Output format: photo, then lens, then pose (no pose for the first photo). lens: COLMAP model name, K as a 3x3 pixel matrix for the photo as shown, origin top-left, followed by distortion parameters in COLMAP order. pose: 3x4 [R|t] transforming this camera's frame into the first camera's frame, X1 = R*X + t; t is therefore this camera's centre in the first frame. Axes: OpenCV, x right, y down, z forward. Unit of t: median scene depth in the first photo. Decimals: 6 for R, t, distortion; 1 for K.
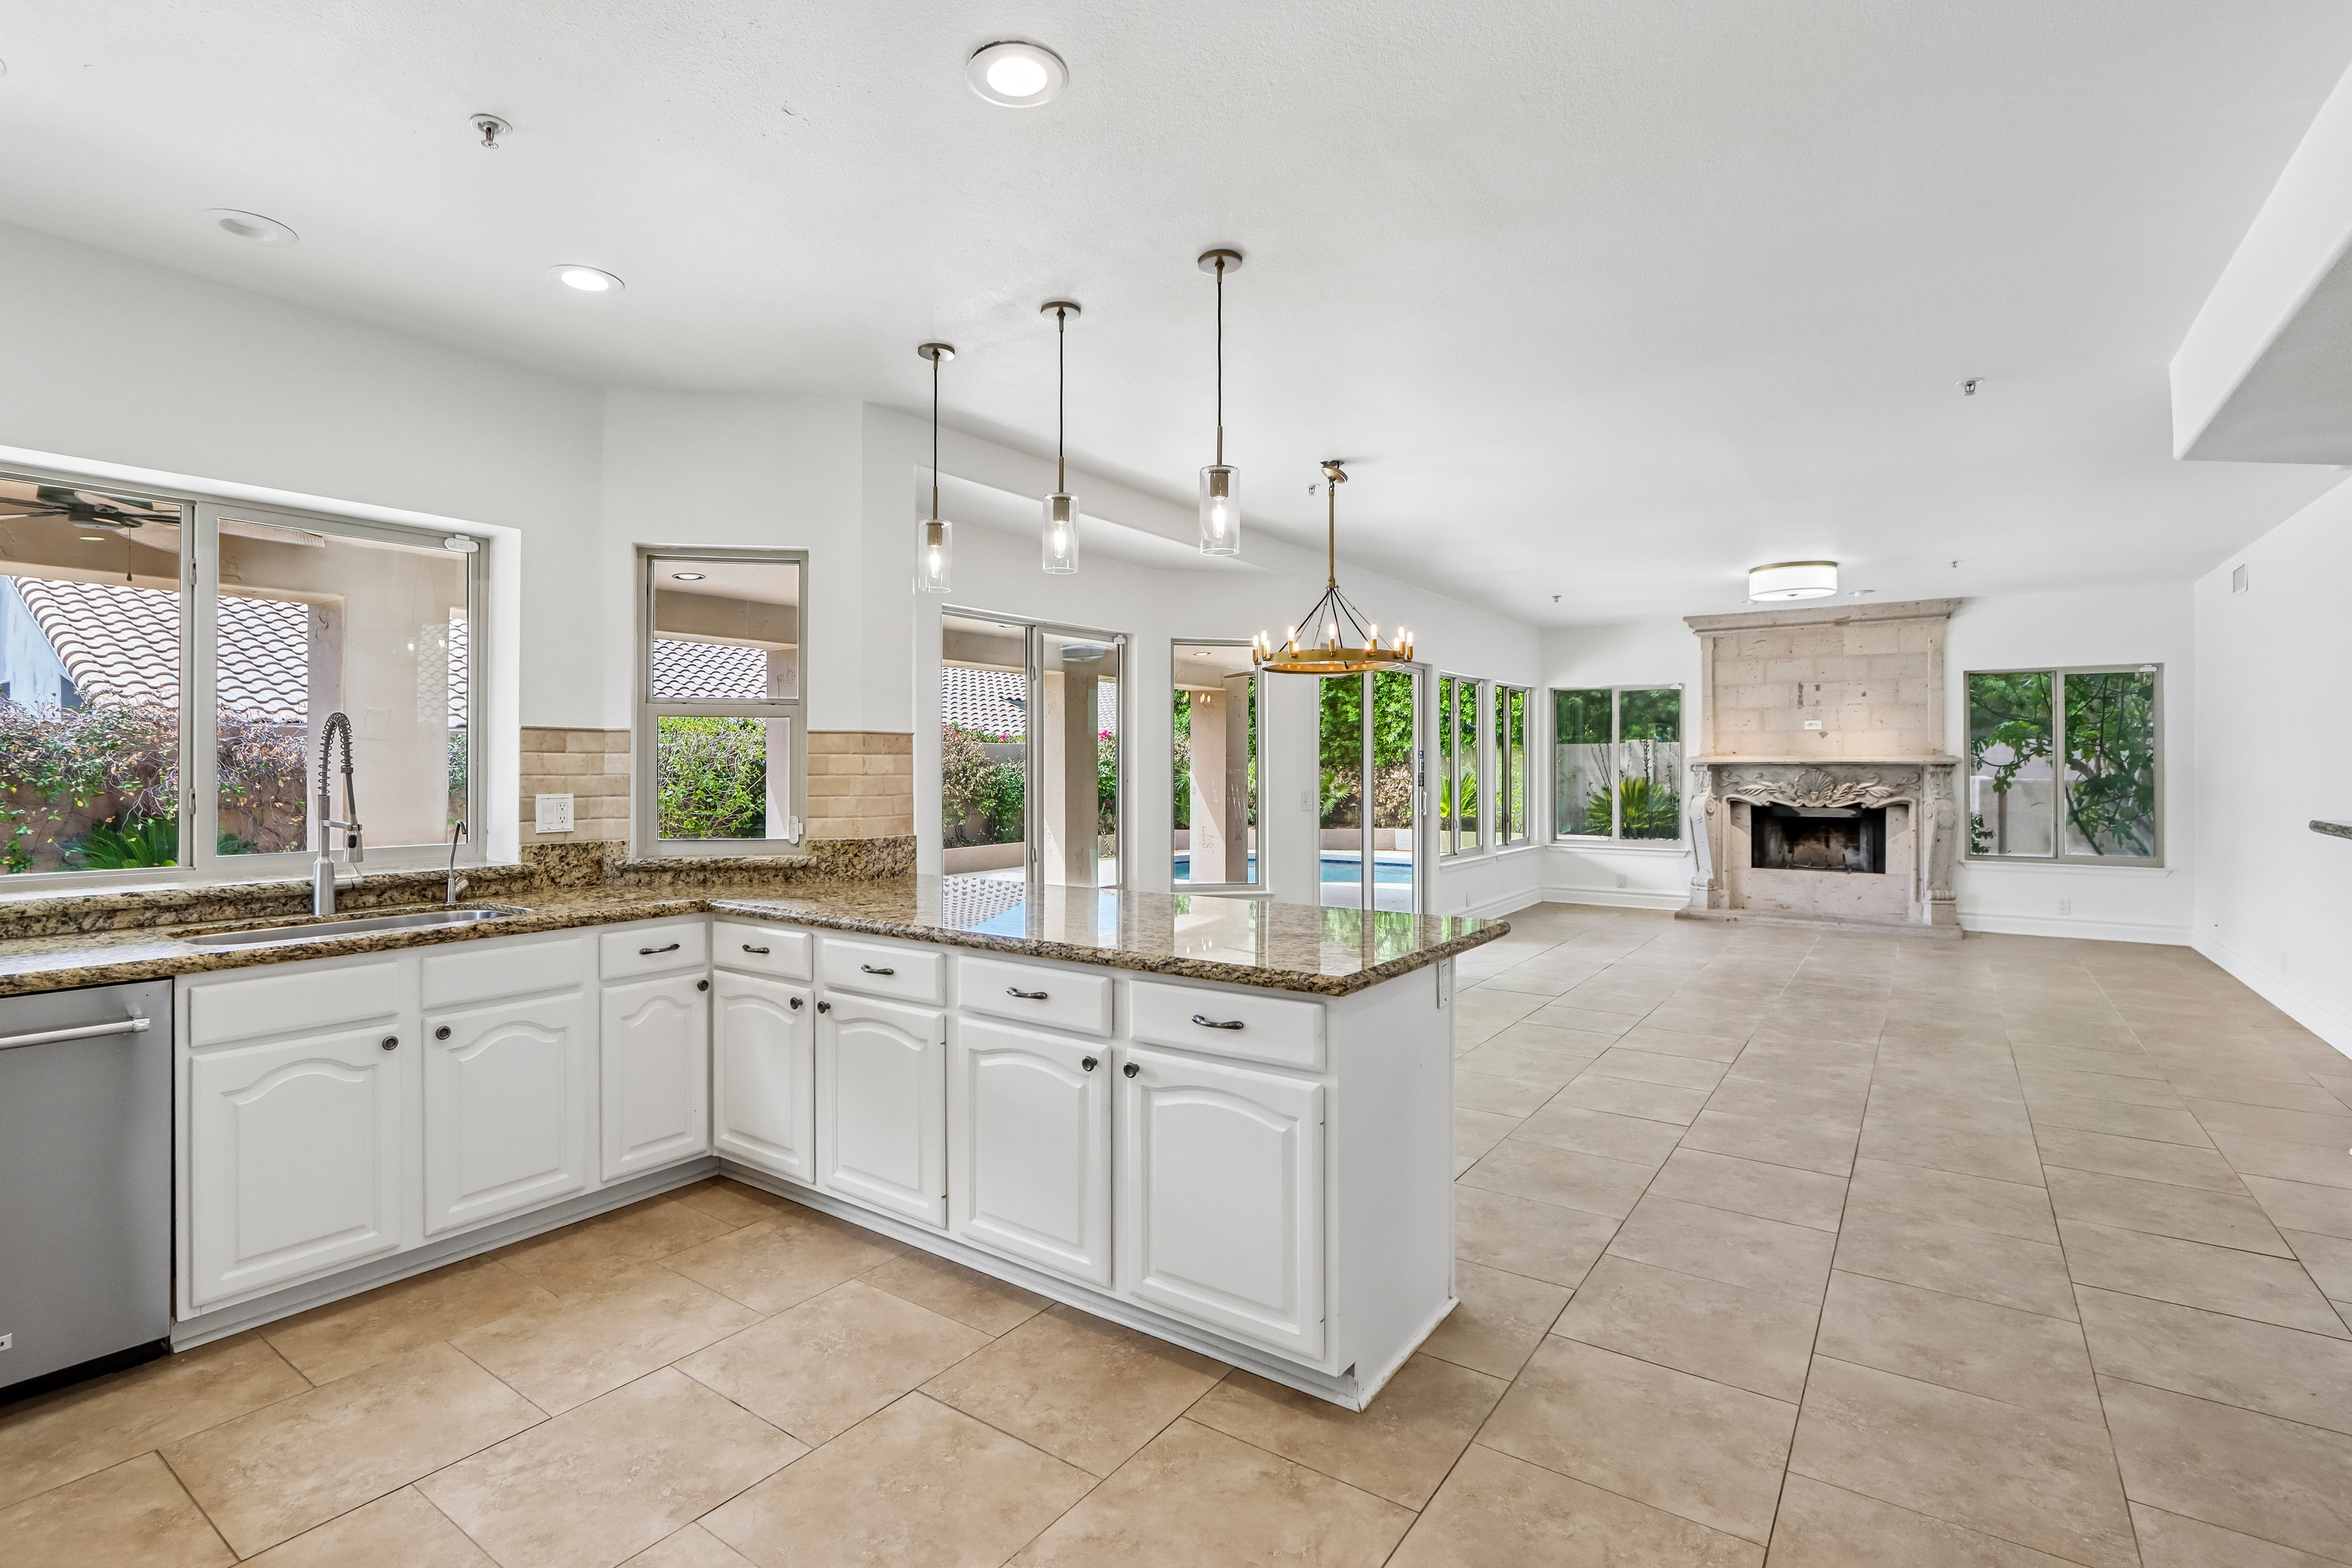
lens RADIAL K [[1110.9, 0, 1129.9], [0, 1110.9, 764.3], [0, 0, 1]] dist [-0.015498, 0.003028]
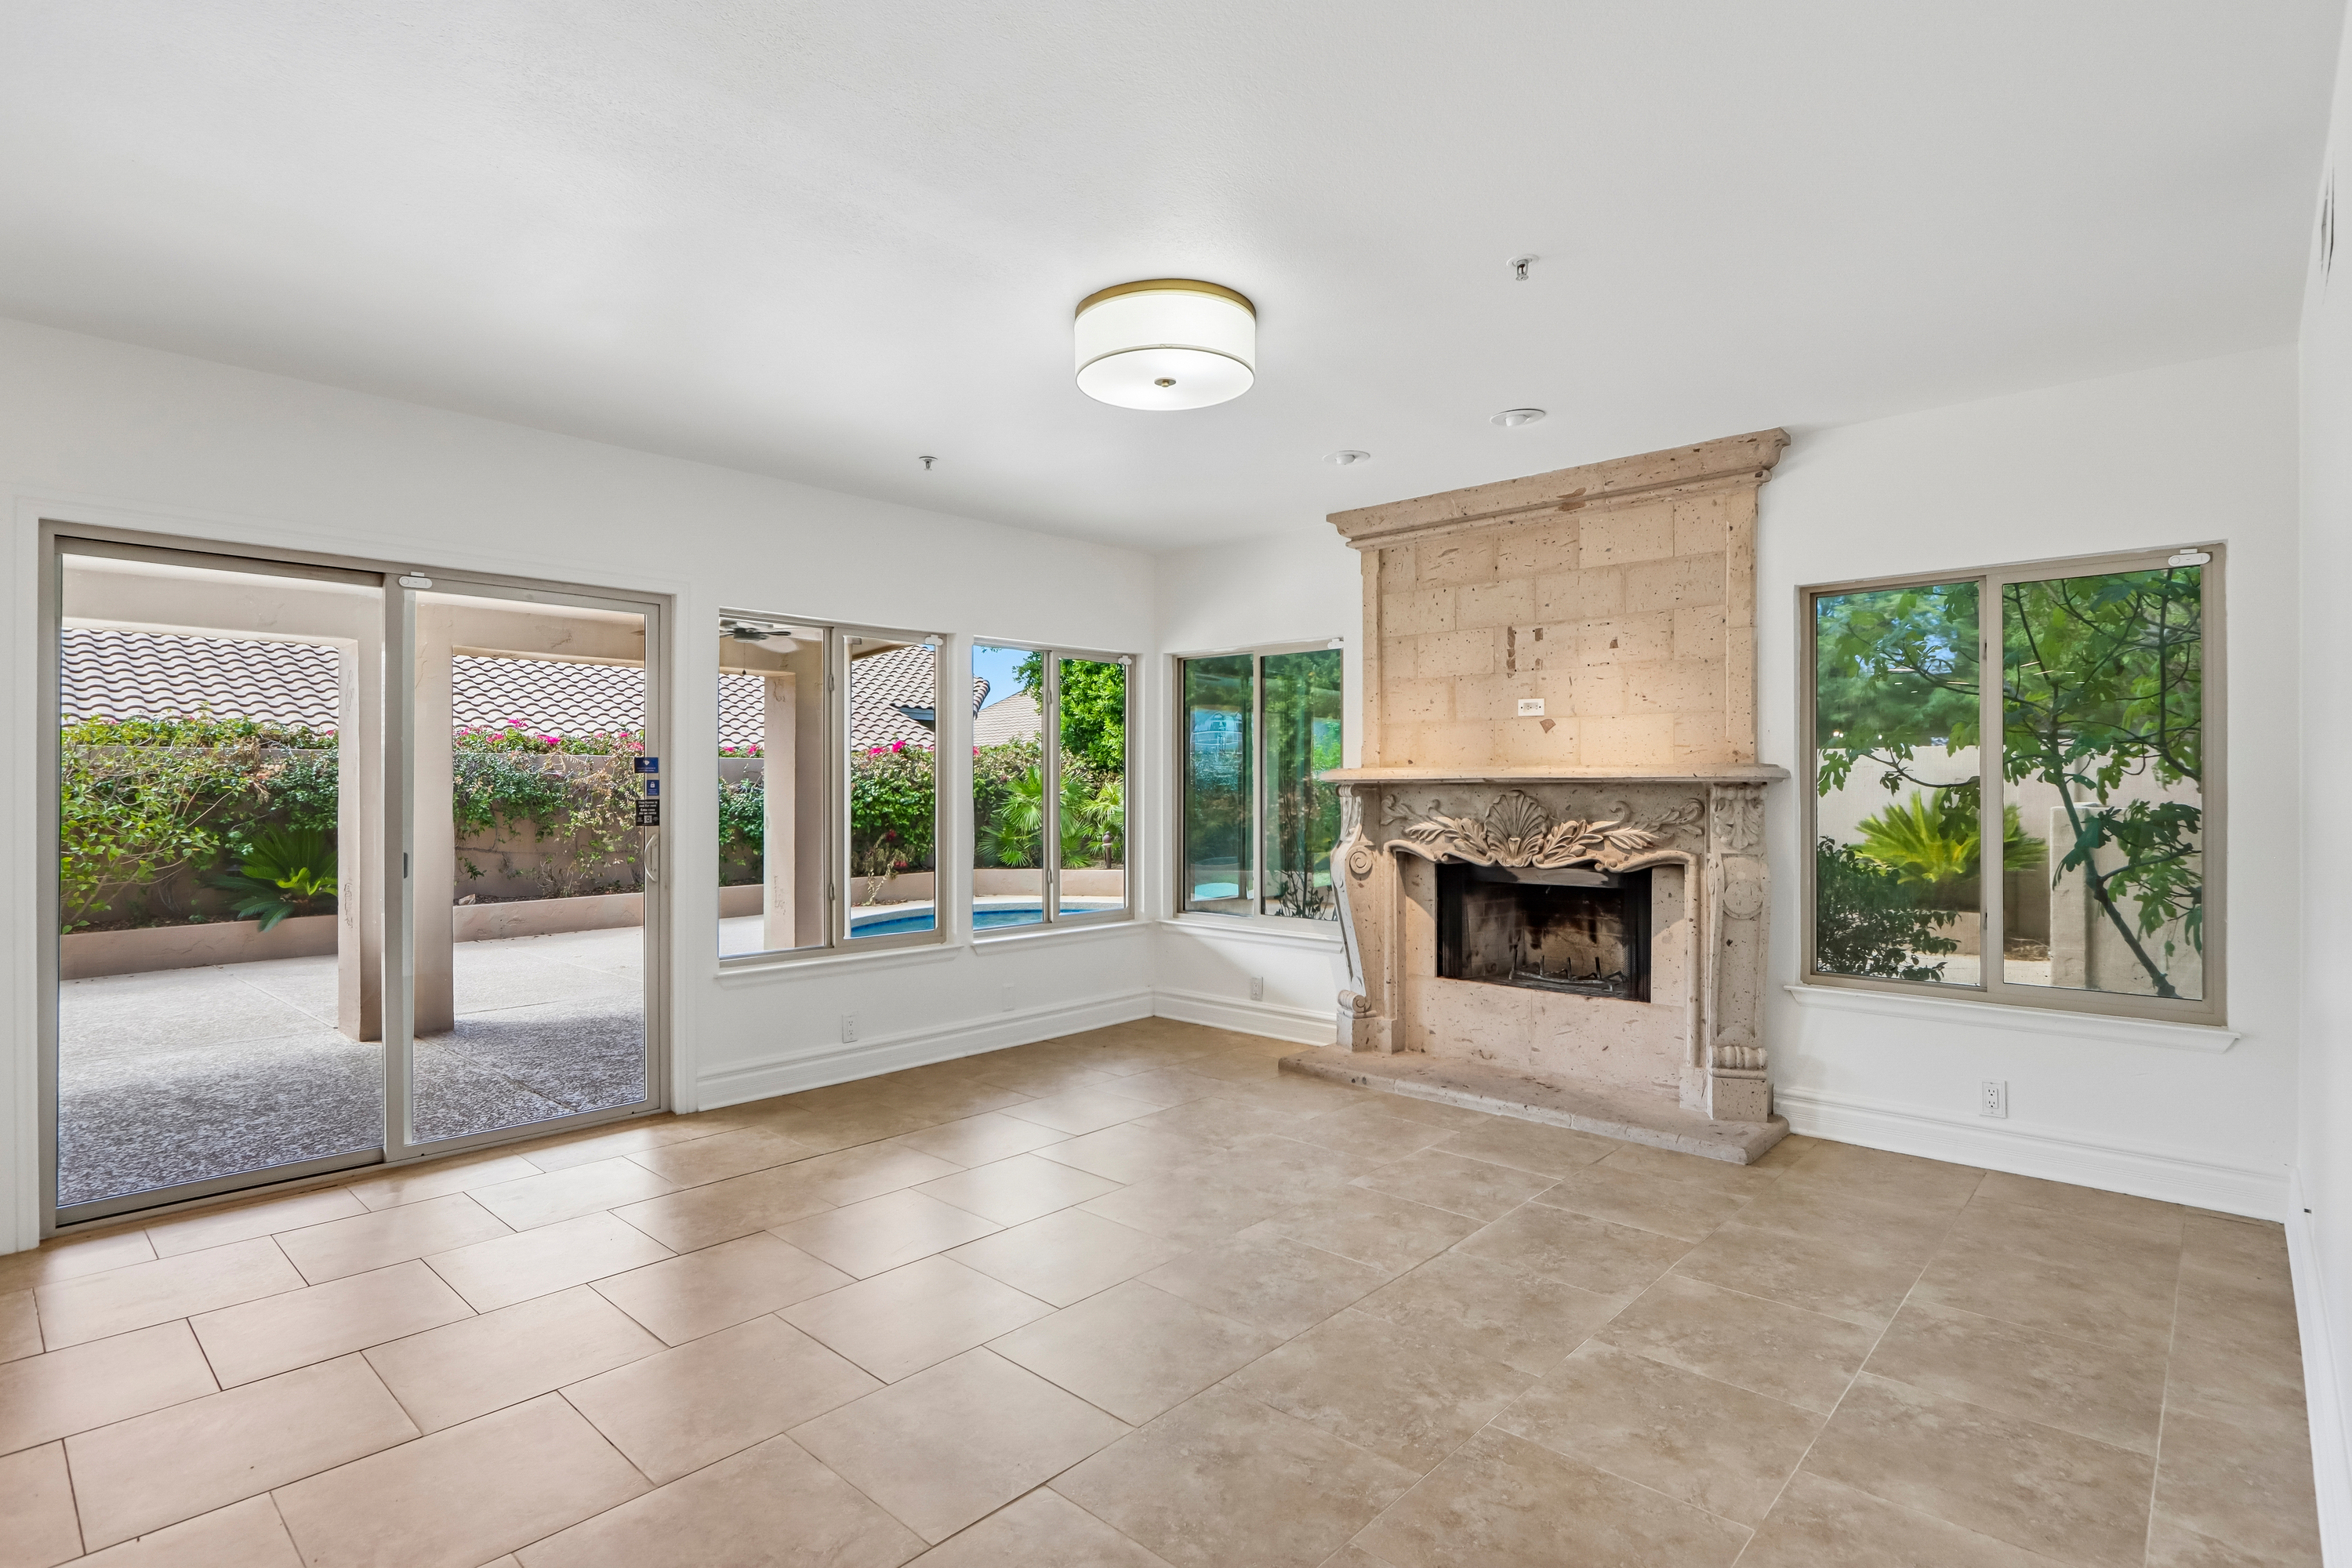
lens RADIAL K [[1110.9, 0, 1183.8], [0, 1110.9, 789.4], [0, 0, 1]] dist [-0.015498, 0.003028]
pose [[0.992115, 0.000195, -0.125334, 0.551022], [0.000185, 0.999995, 0.003016, 0.001454], [0.125334, -0.003015, 0.992110, 0.490797]]
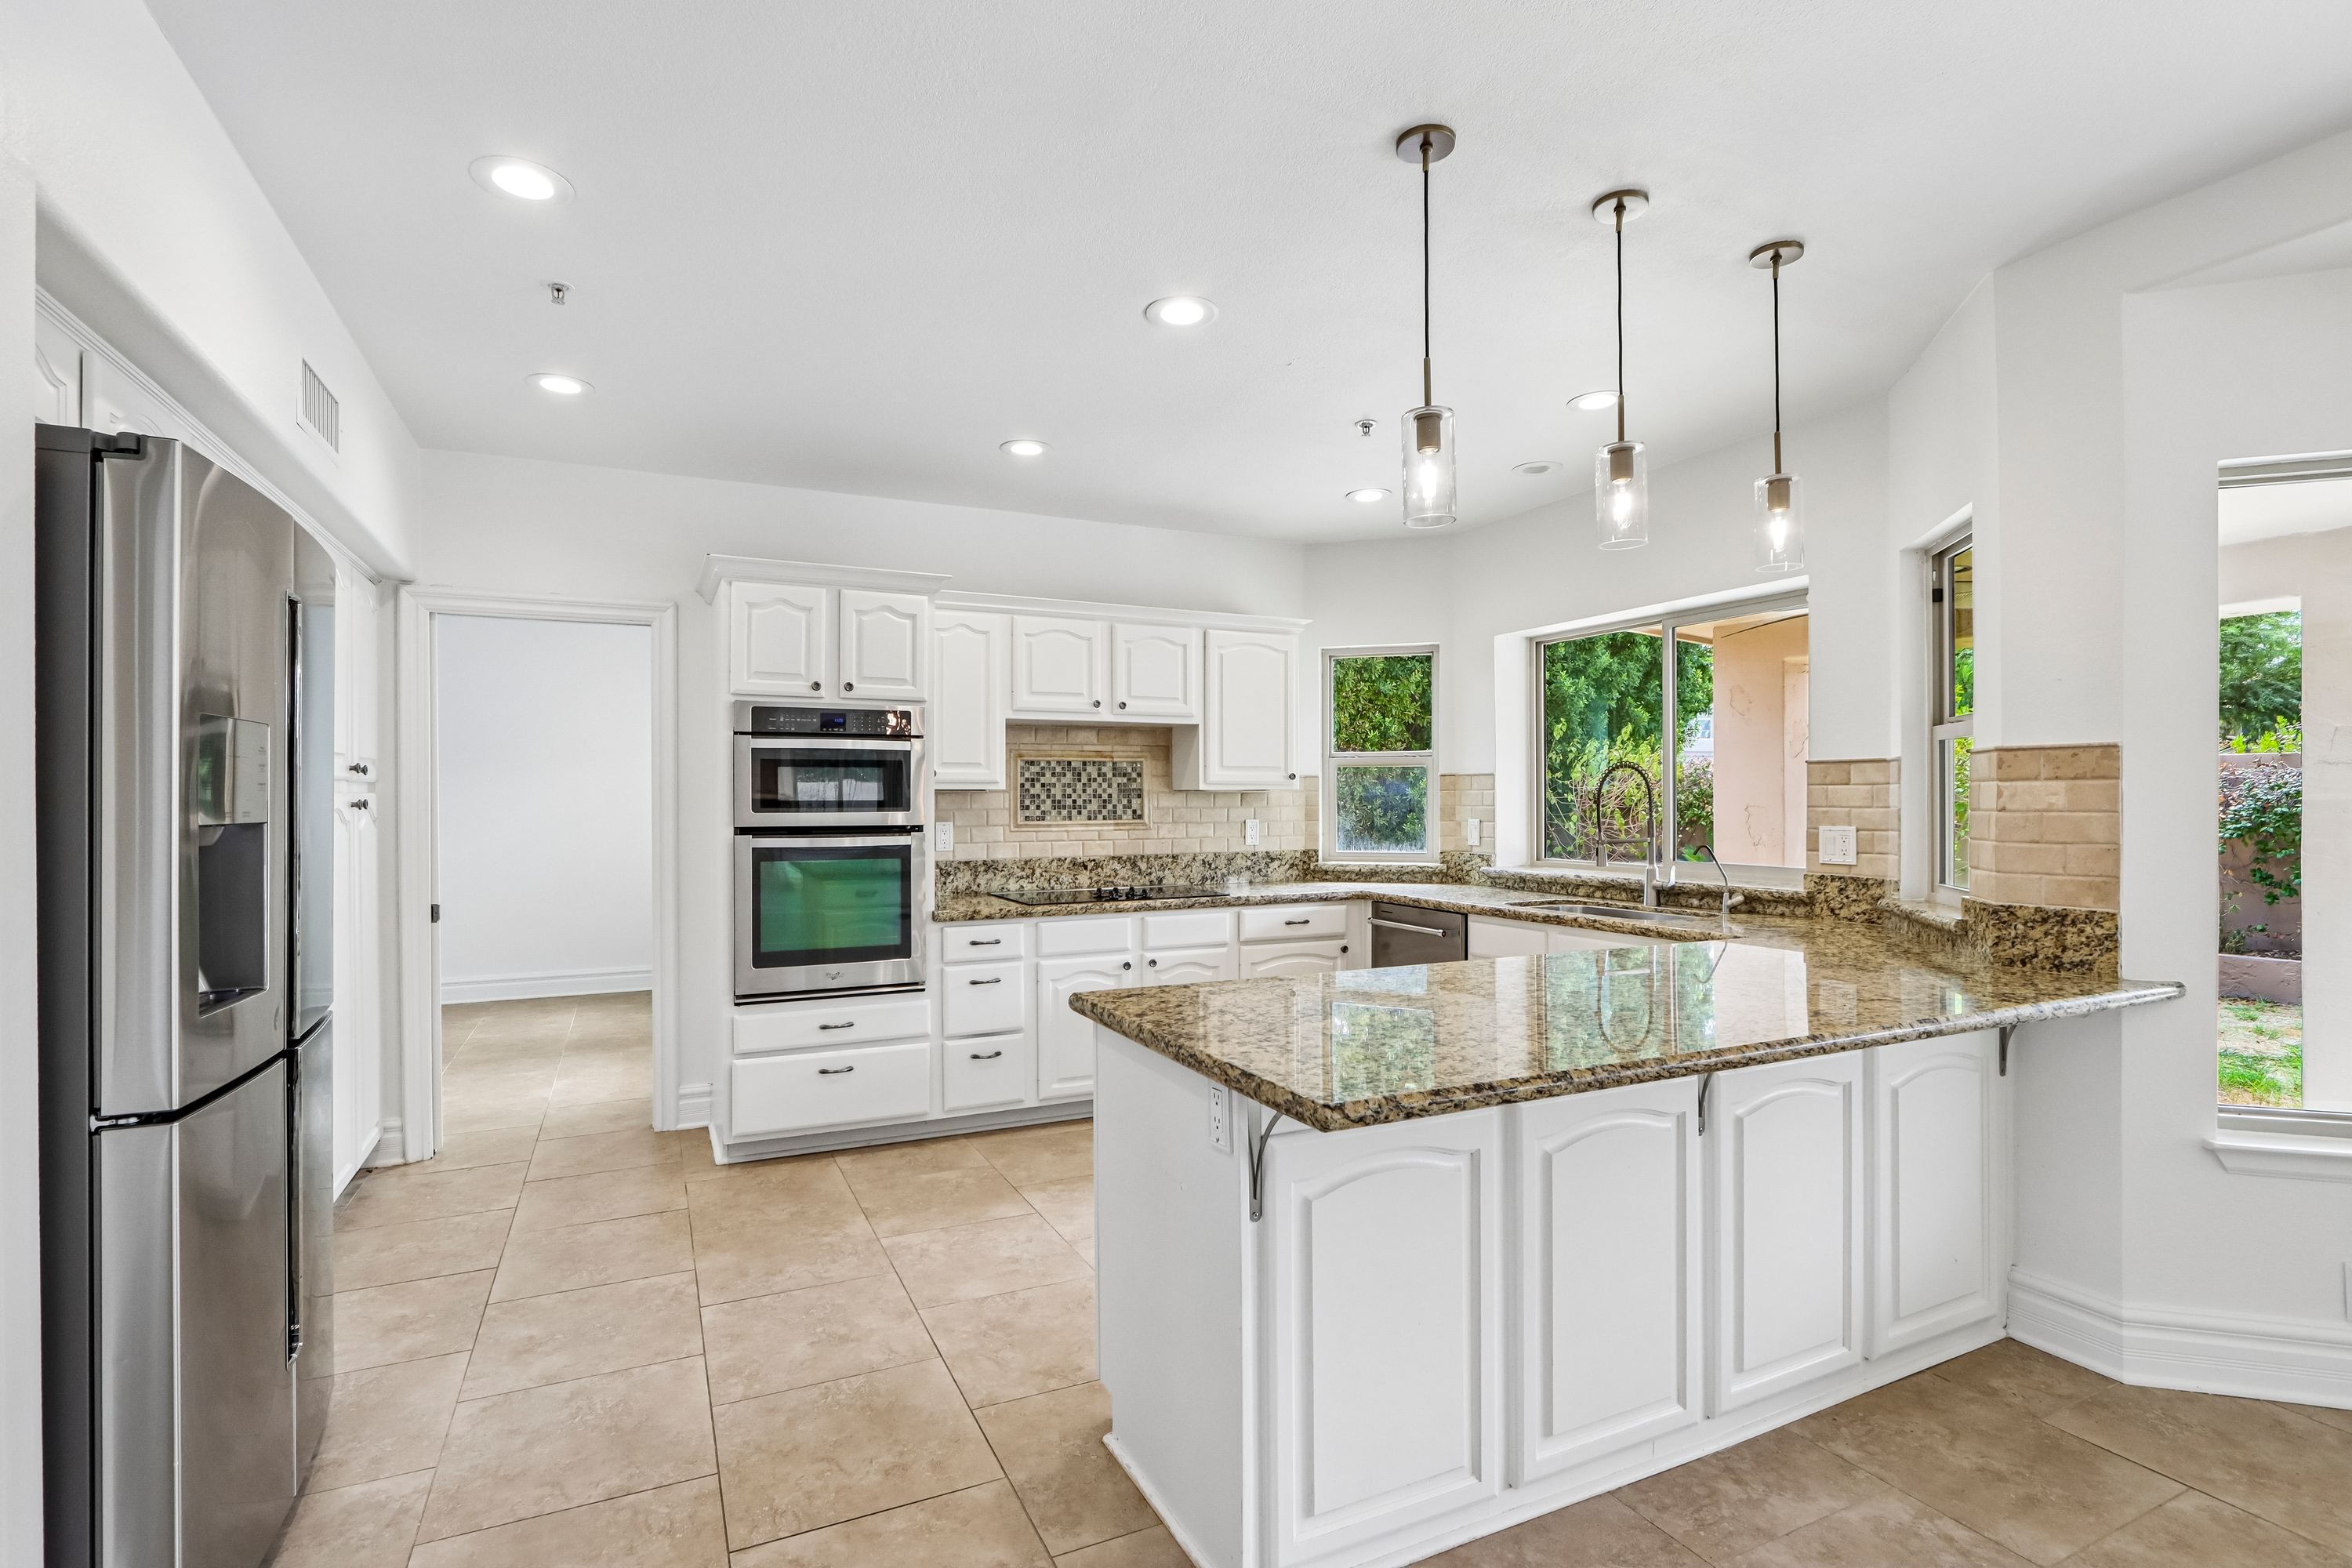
lens RADIAL K [[1110.9, 0, 1160.7], [0, 1110.9, 801.9], [0, 0, 1]] dist [-0.015498, 0.003028]
pose [[-0.479569, 0.002637, -0.877500, 0.268206], [0.005544, 0.999985, -0.000025, 0.000646], [0.877487, -0.004877, -0.479576, 0.384617]]
